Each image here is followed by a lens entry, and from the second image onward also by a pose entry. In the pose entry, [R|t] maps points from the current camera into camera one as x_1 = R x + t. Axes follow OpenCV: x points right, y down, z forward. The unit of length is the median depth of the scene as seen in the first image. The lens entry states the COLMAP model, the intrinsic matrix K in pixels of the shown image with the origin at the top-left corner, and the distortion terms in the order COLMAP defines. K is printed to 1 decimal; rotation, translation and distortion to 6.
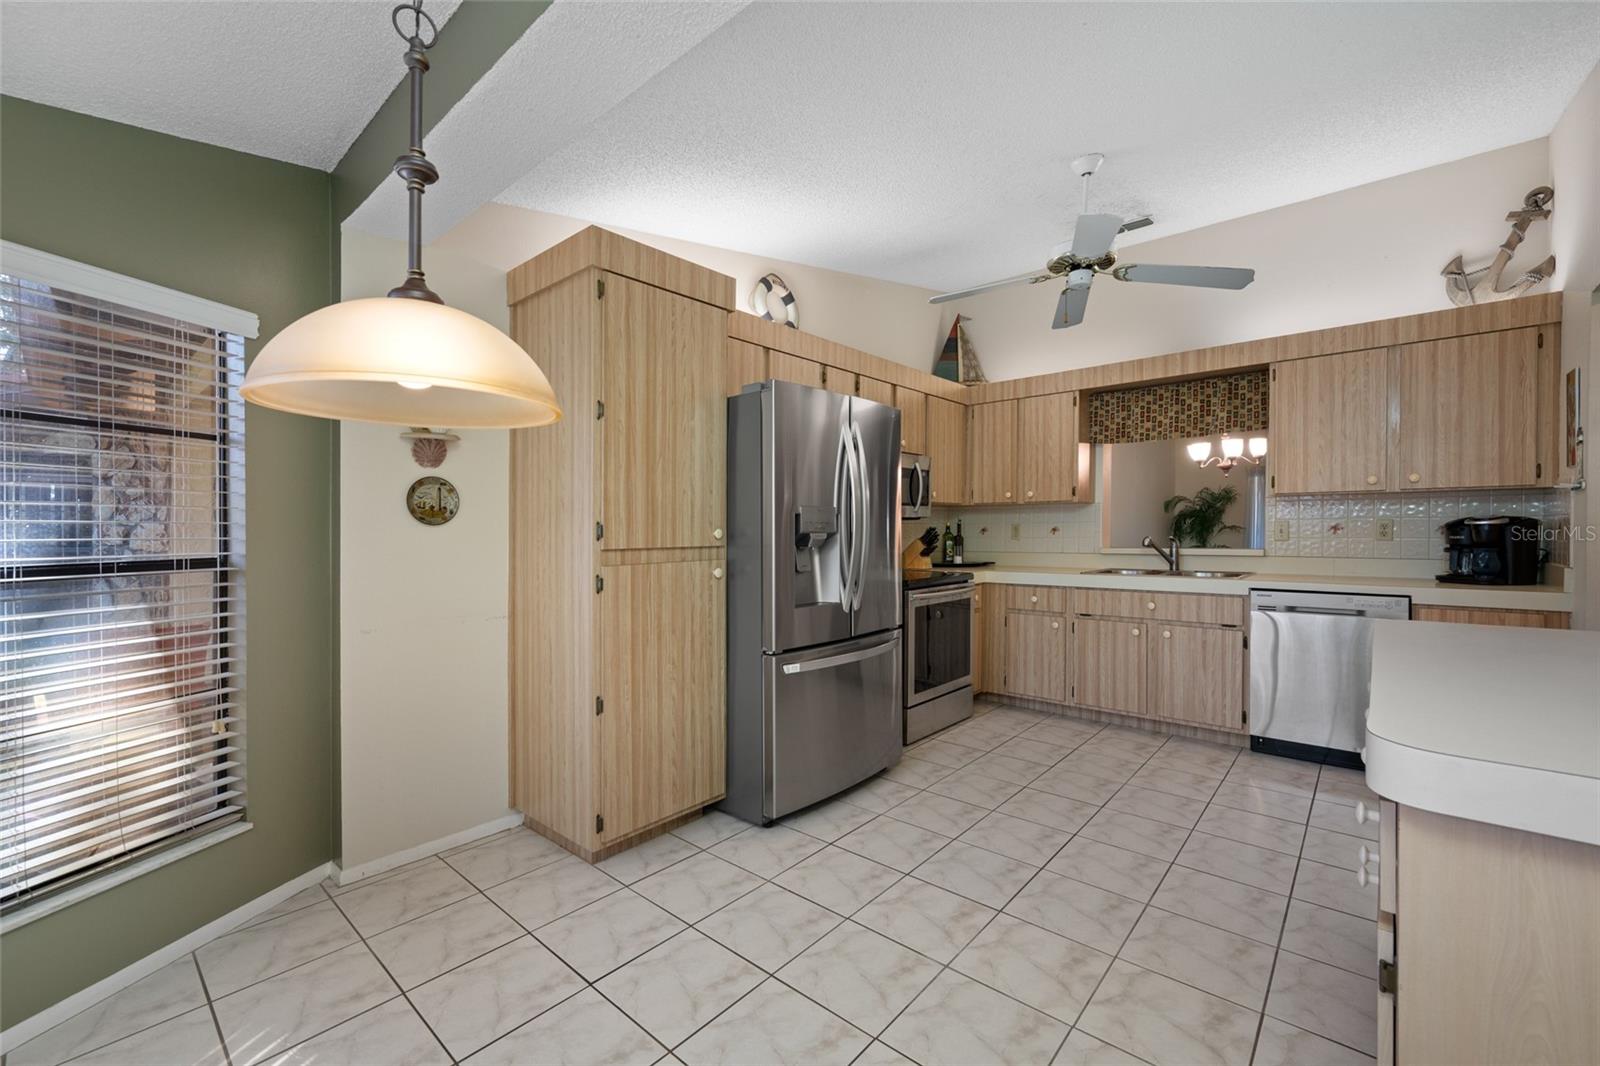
lens RADIAL K [[665.6, 0, 803.7], [0, 665.6, 531.2], [0, 0, 1]] dist [-0.003464, 0.001393]
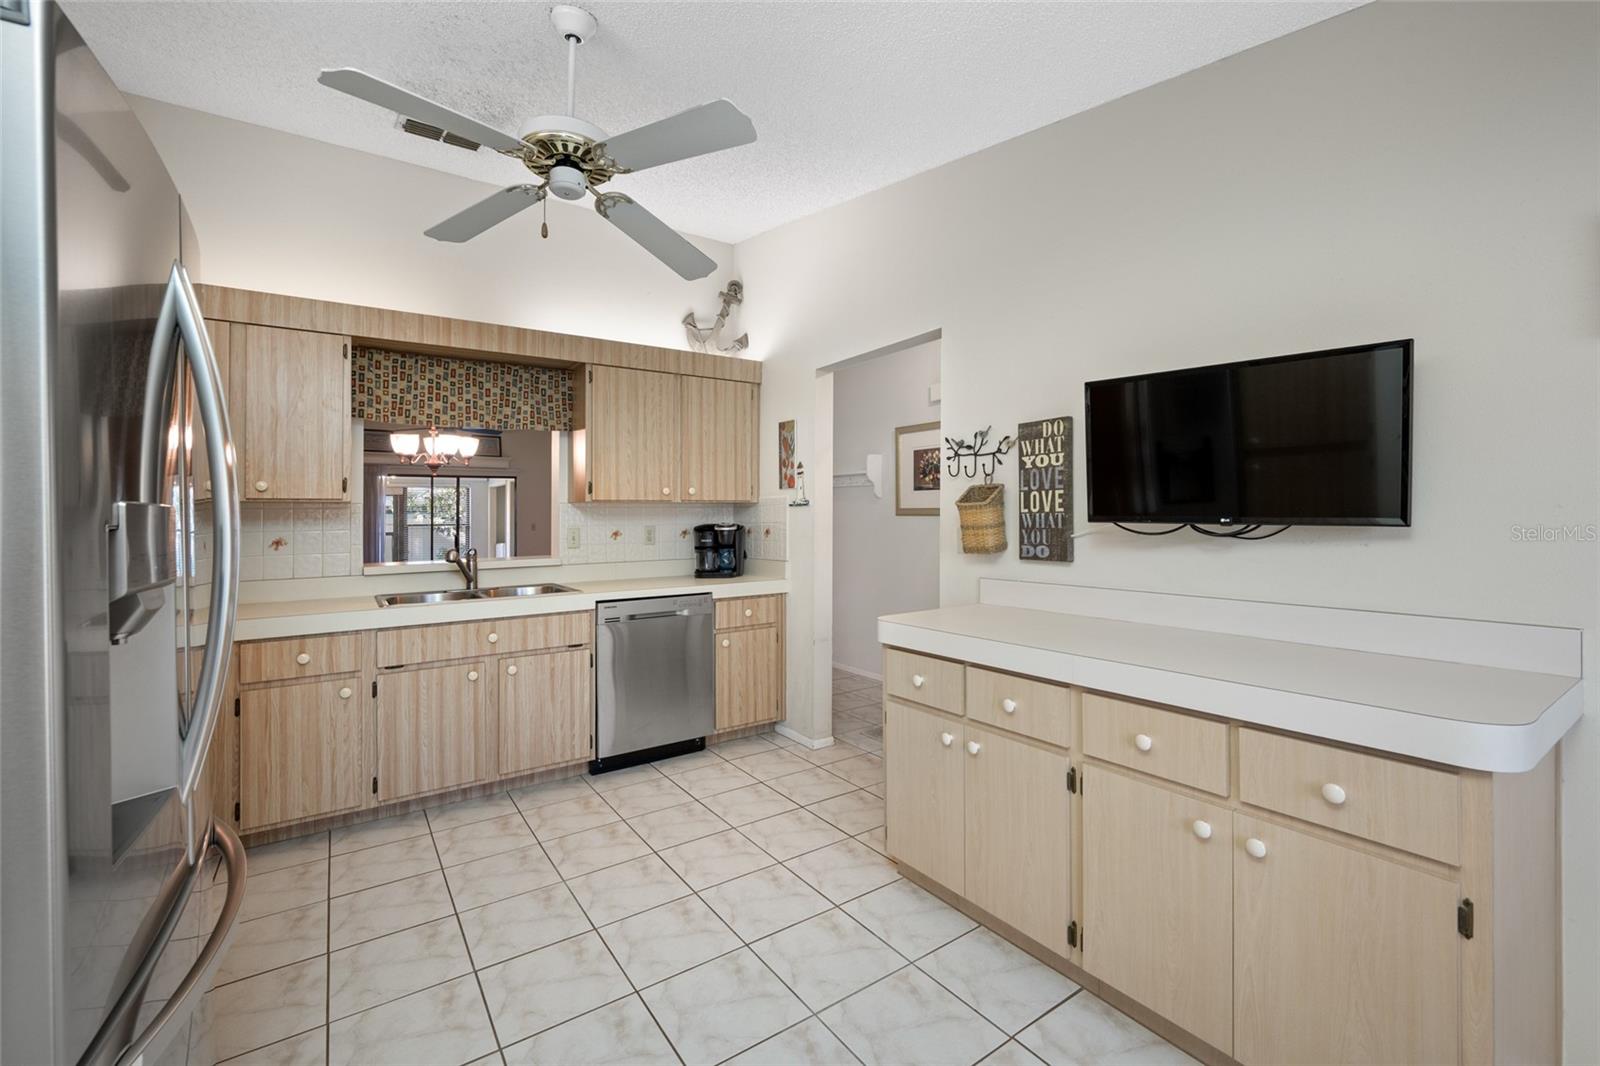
lens RADIAL K [[665.6, 0, 793.1], [0, 665.6, 523.3], [0, 0, 1]] dist [-0.003464, 0.001393]
pose [[0.248605, -0.002272, 0.968602, -0.158328], [0.014525, 0.999894, -0.001382, -0.017319], [-0.968496, 0.014413, 0.248611, 0.486358]]
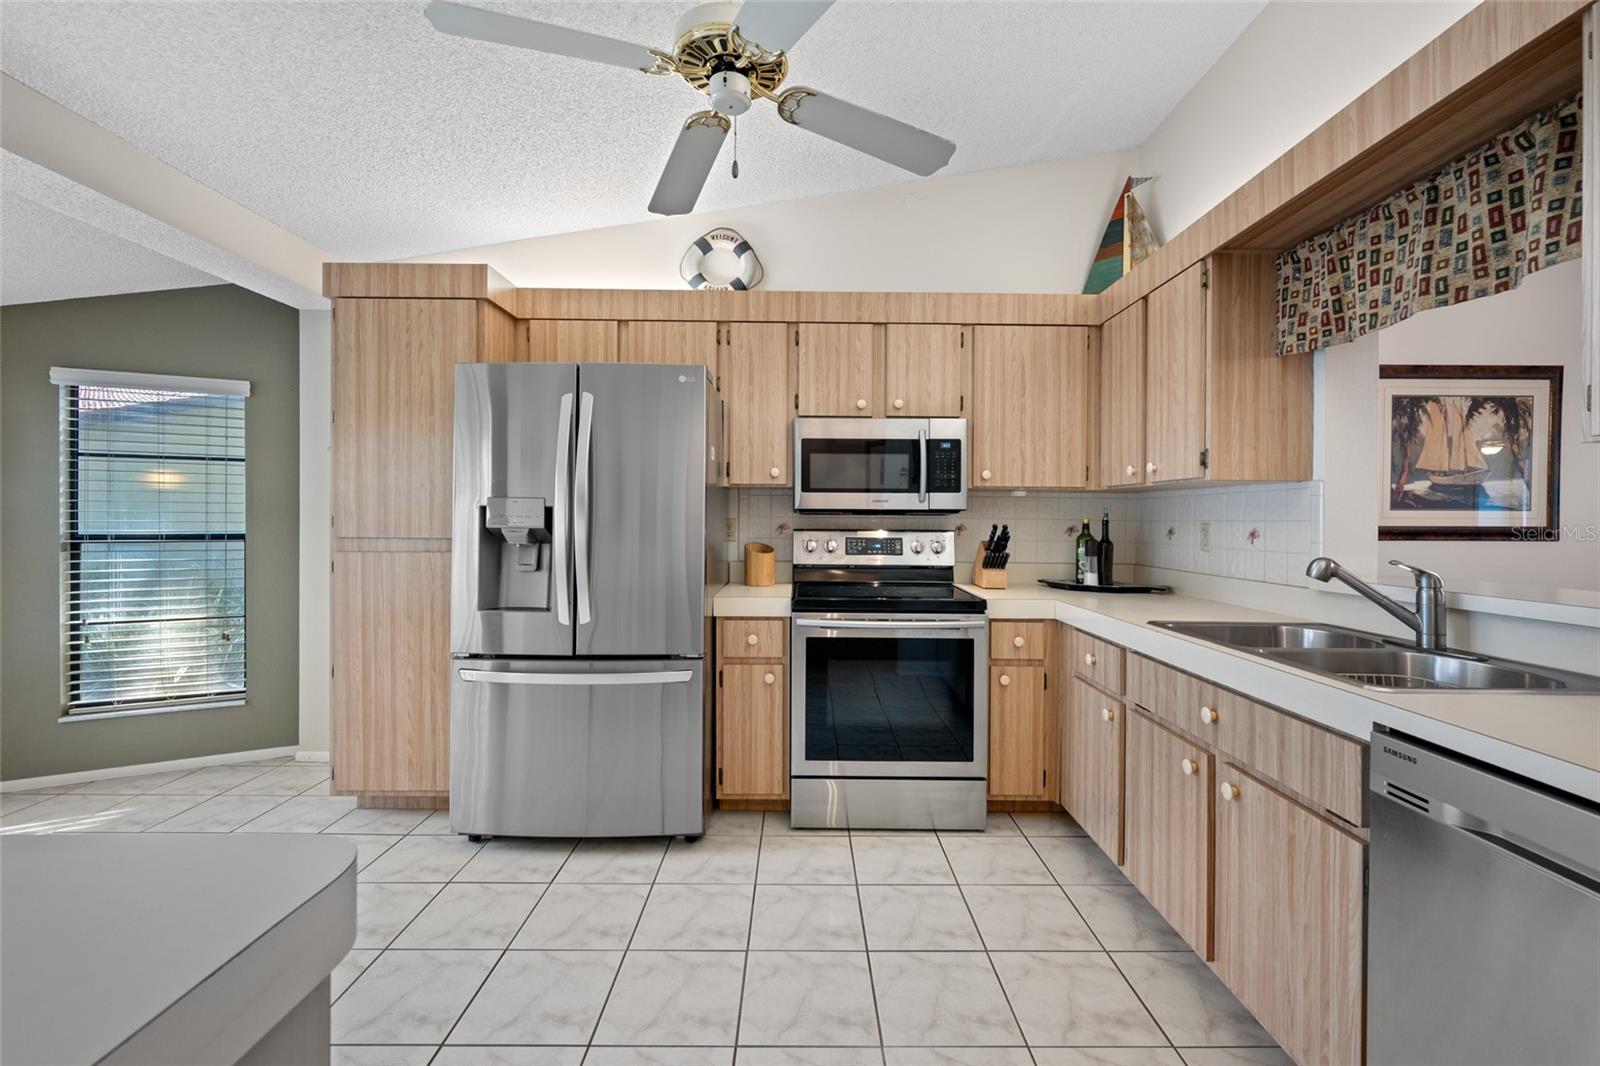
lens RADIAL K [[665.6, 0, 801.2], [0, 665.6, 513.2], [0, 0, 1]] dist [-0.003464, 0.001393]
pose [[0.662217, 0.007288, -0.749277, 0.710941], [-0.016257, 0.999857, -0.004643, -0.014561], [0.749136, 0.015256, 0.662241, 0.539944]]
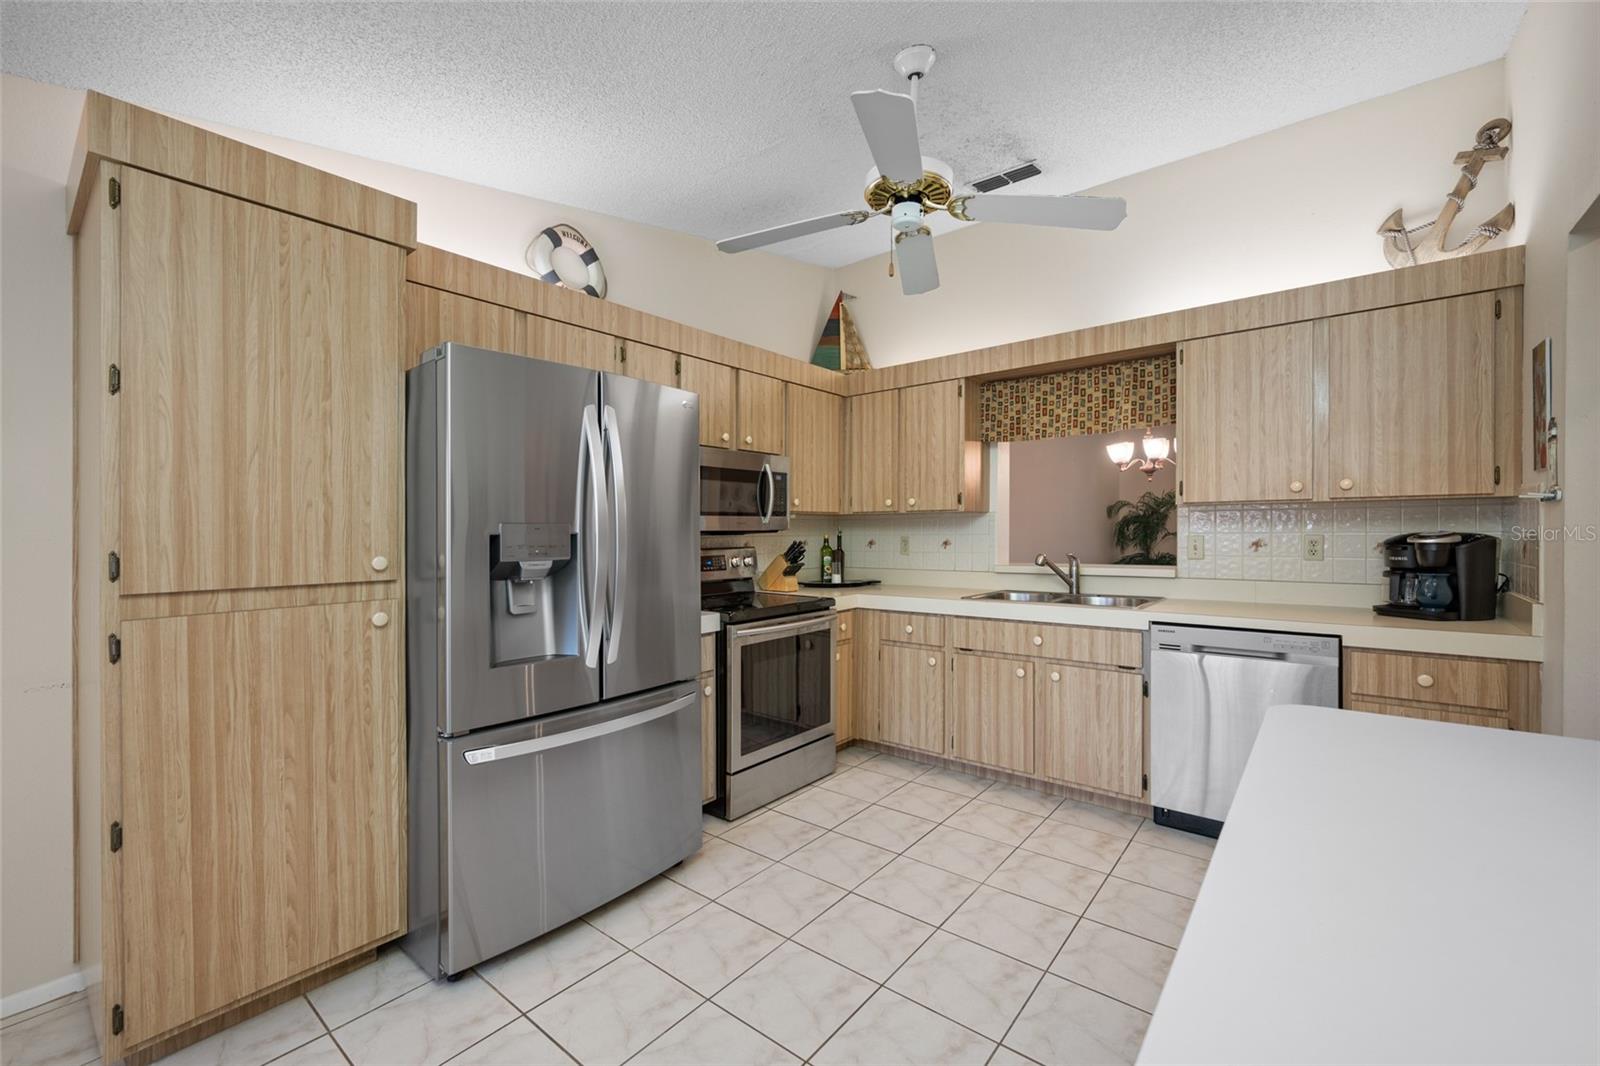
lens RADIAL K [[665.6, 0, 803.2], [0, 665.6, 529.7], [0, 0, 1]] dist [-0.003464, 0.001393]
pose [[0.999148, -0.001378, 0.041244, 0.214529], [0.001616, 0.999982, -0.005744, -0.020059], [-0.041235, 0.005806, 0.999133, 0.210517]]
